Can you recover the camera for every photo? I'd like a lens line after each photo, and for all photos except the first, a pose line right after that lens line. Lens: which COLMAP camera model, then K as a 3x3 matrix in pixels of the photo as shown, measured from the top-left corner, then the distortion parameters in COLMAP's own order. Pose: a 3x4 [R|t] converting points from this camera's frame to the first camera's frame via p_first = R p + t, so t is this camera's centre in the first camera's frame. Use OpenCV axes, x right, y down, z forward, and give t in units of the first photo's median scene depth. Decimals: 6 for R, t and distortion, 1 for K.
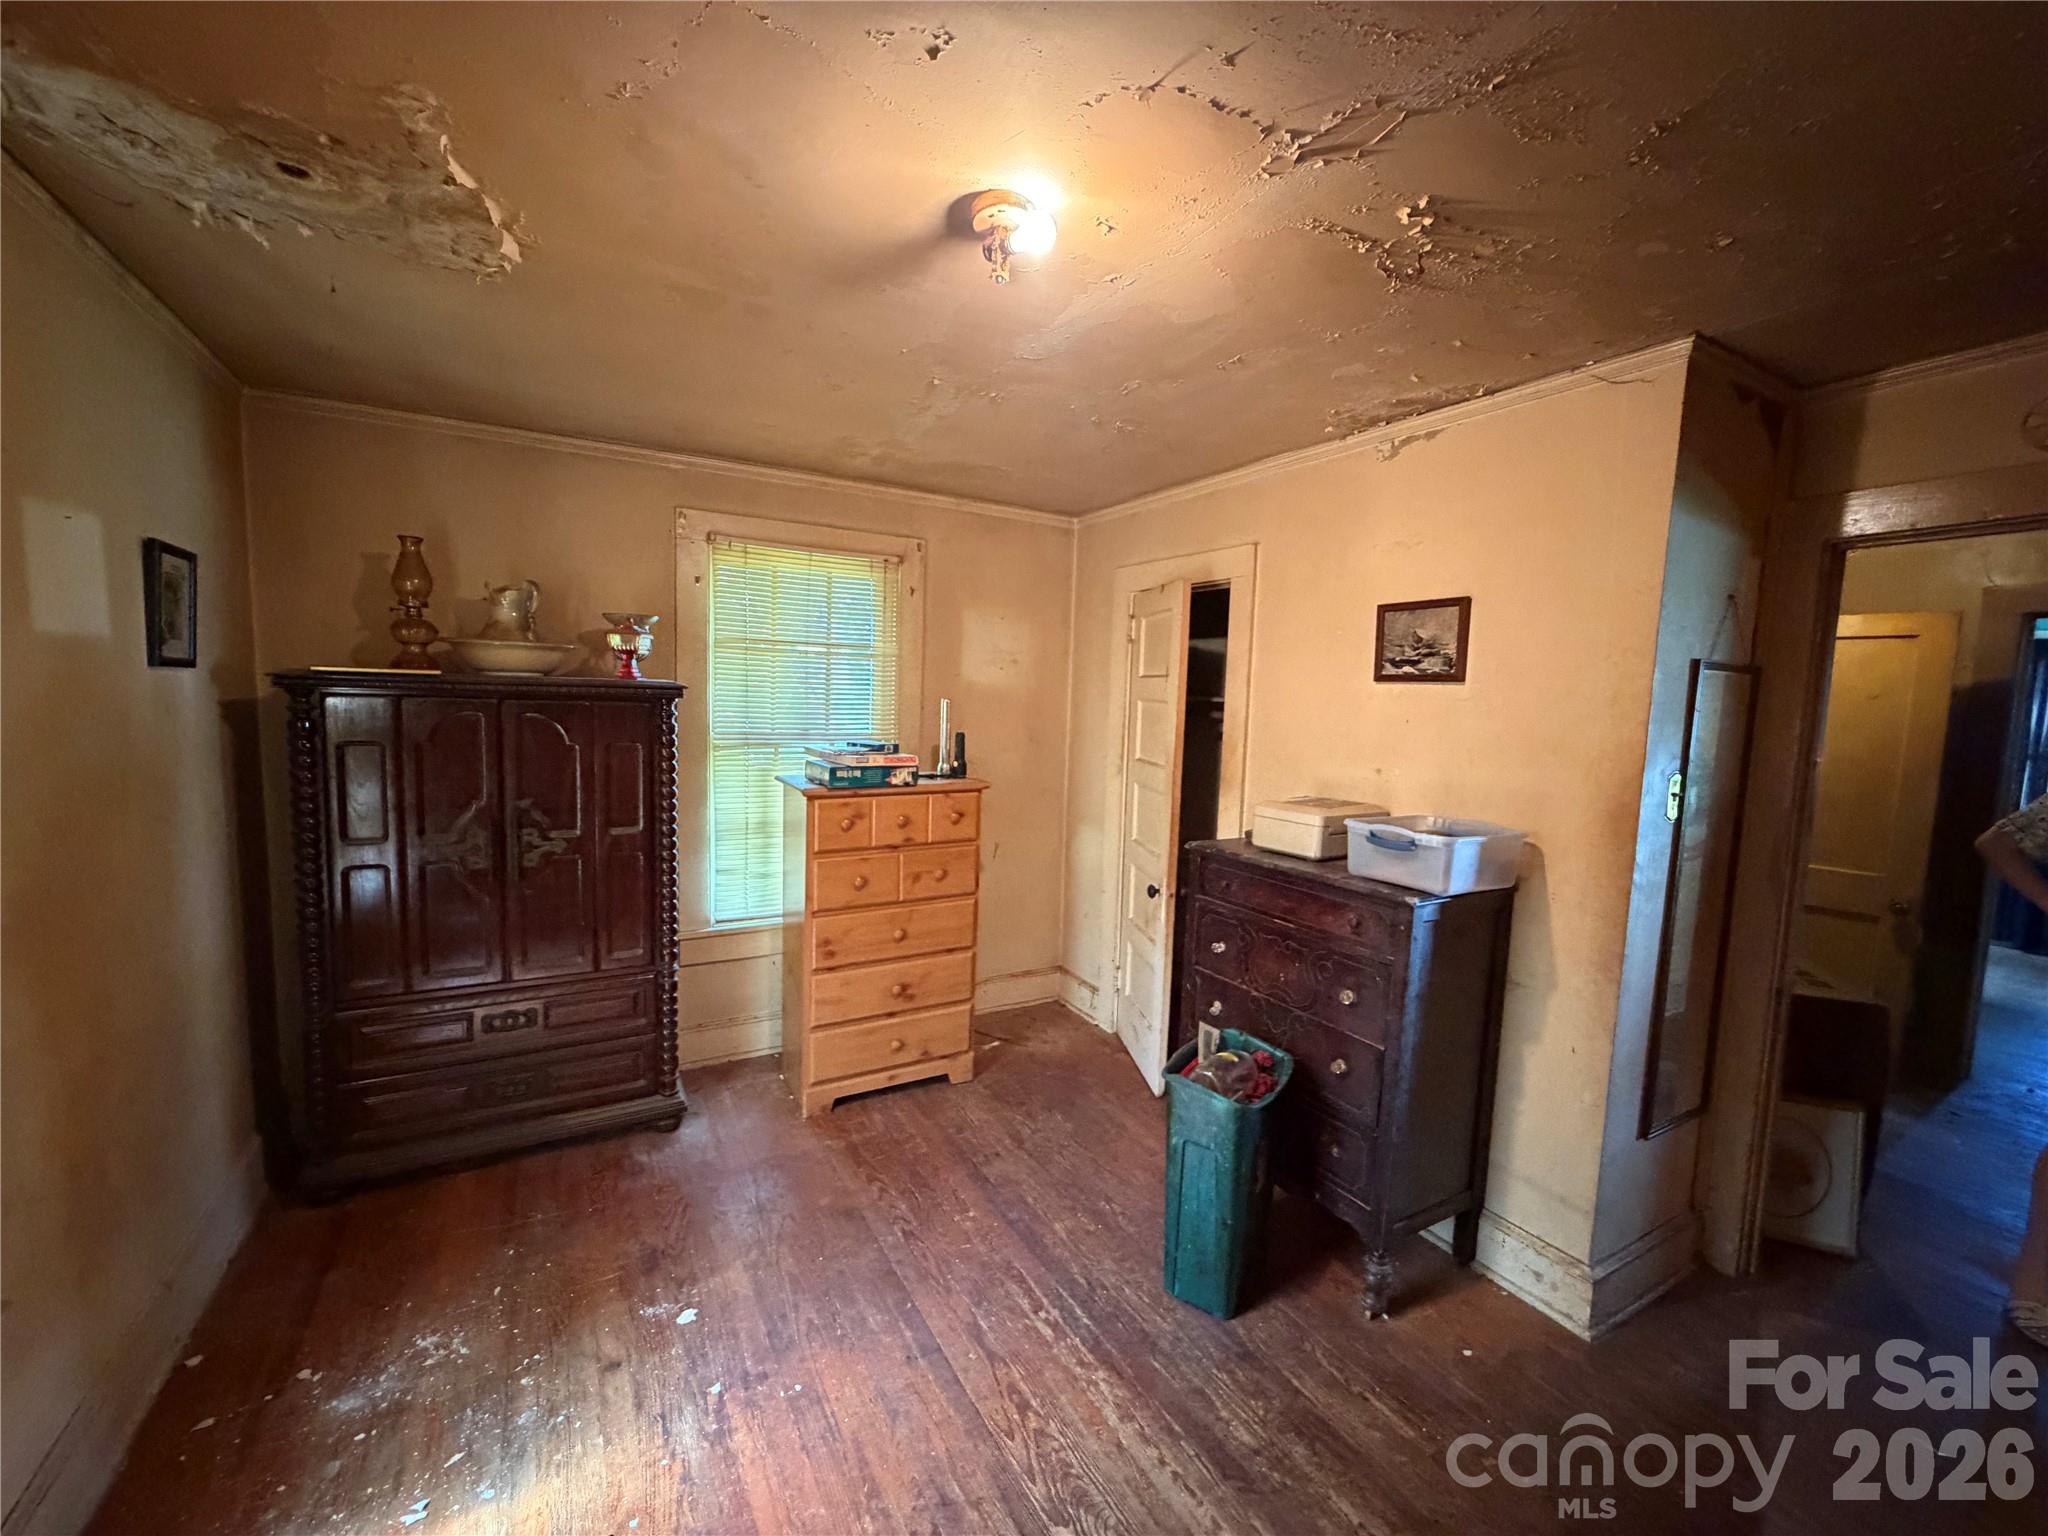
lens RADIAL K [[818.9, 0, 1024.3], [0, 818.9, 766.0], [0, 0, 1]] dist [0.001709, -0.000878]
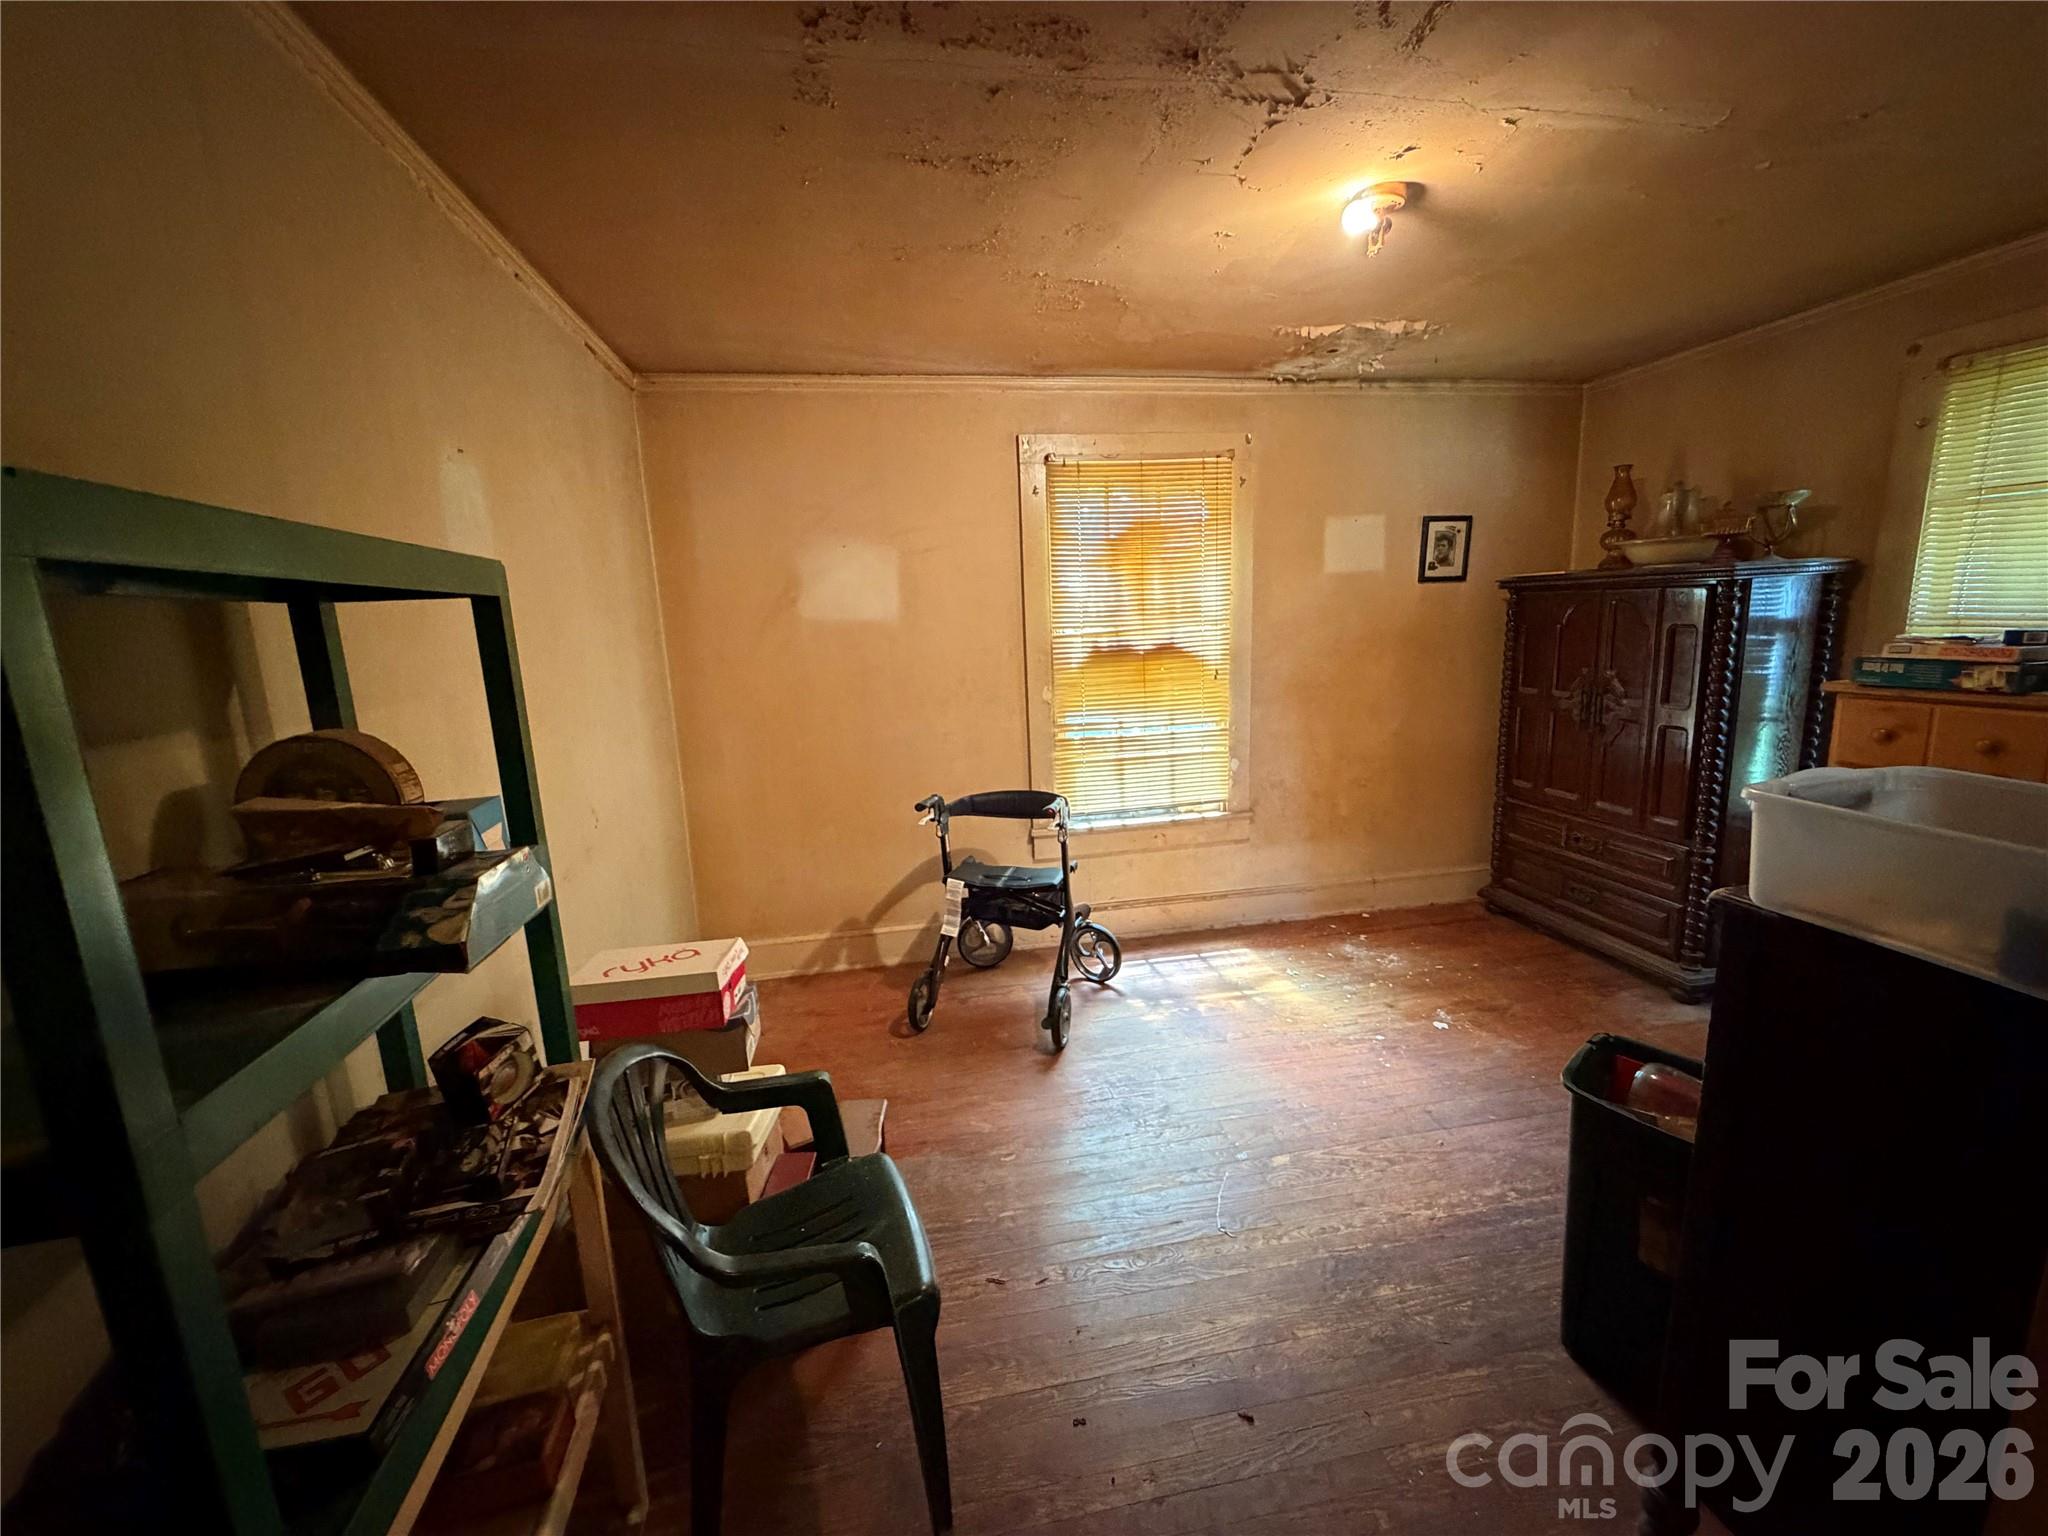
lens RADIAL K [[818.9, 0, 1010.0], [0, 818.9, 768.8], [0, 0, 1]] dist [0.001709, -0.000878]
pose [[-0.334504, 0.159563, -0.928788, 0.854727], [-0.048945, 0.981290, 0.186211, -0.000100], [0.941122, 0.107748, -0.320436, 0.541914]]
